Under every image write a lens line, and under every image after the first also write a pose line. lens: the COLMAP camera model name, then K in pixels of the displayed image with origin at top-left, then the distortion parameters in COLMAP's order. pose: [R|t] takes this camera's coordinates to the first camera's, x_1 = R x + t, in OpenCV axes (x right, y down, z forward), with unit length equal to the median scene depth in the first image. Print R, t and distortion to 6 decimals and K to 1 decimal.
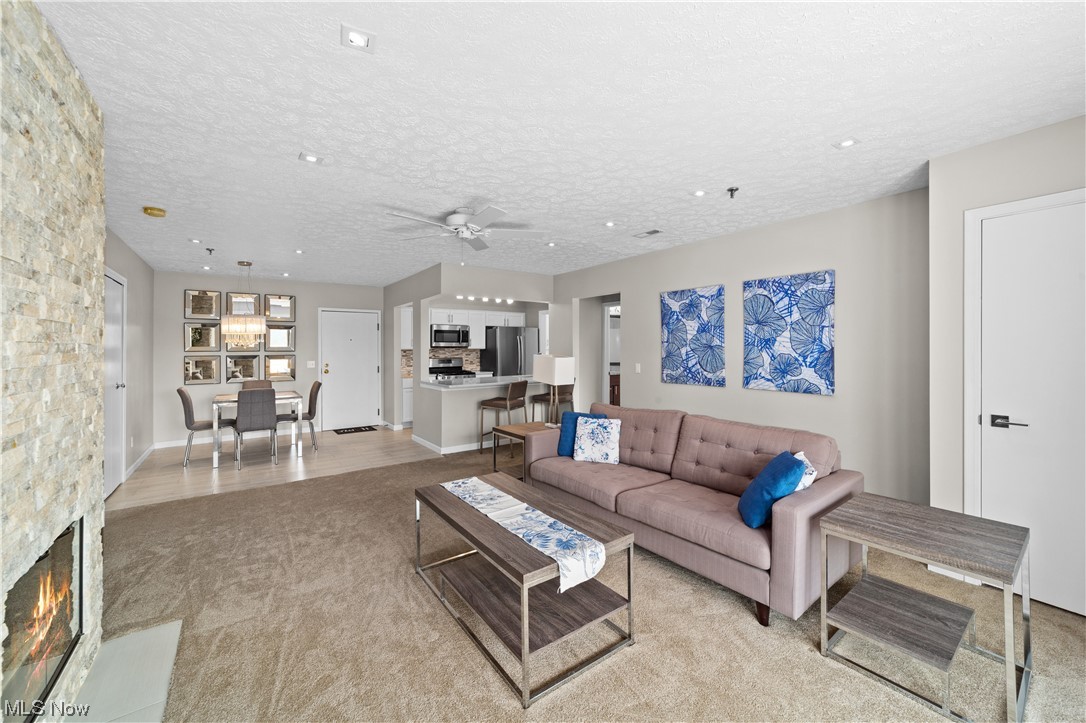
lens RADIAL K [[405.8, 0, 541.0], [0, 405.8, 367.2], [0, 0, 1]] dist [0.001285, 0.000377]
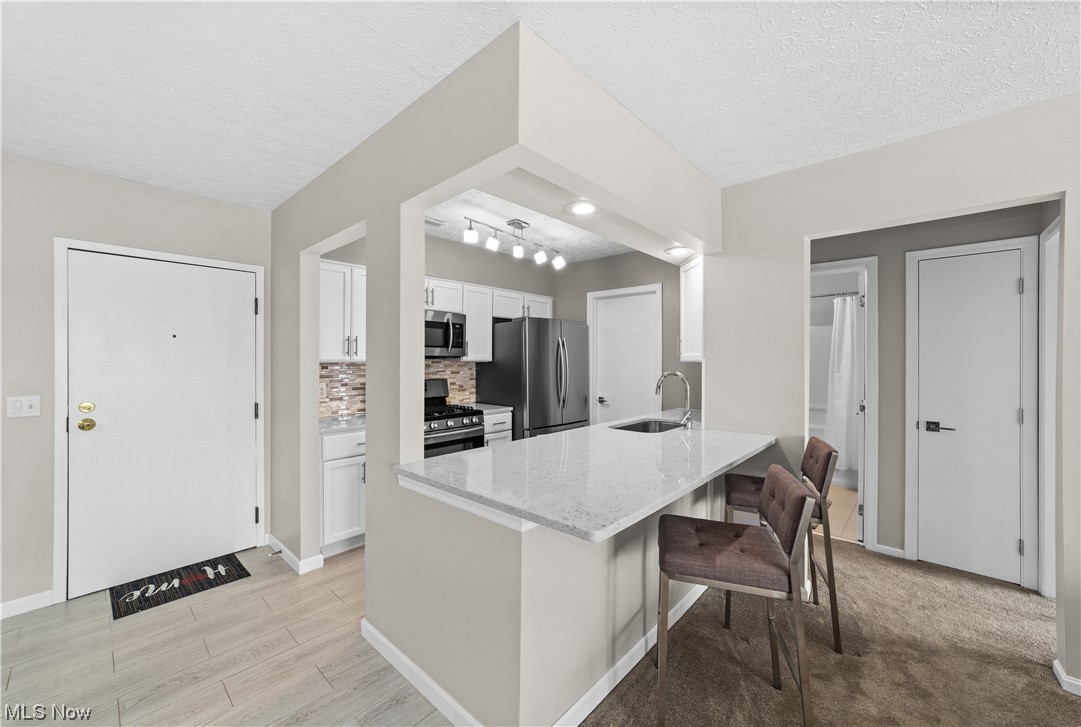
lens RADIAL K [[424.5, 0, 540.5], [0, 424.5, 363.5], [0, 0, 1]] dist [0.001145, 0.000072]
pose [[0.981176, -0.006522, 0.193005, -0.185019], [0.012295, 0.999512, -0.028730, -0.026737], [-0.192723, 0.030562, 0.980777, 0.478904]]
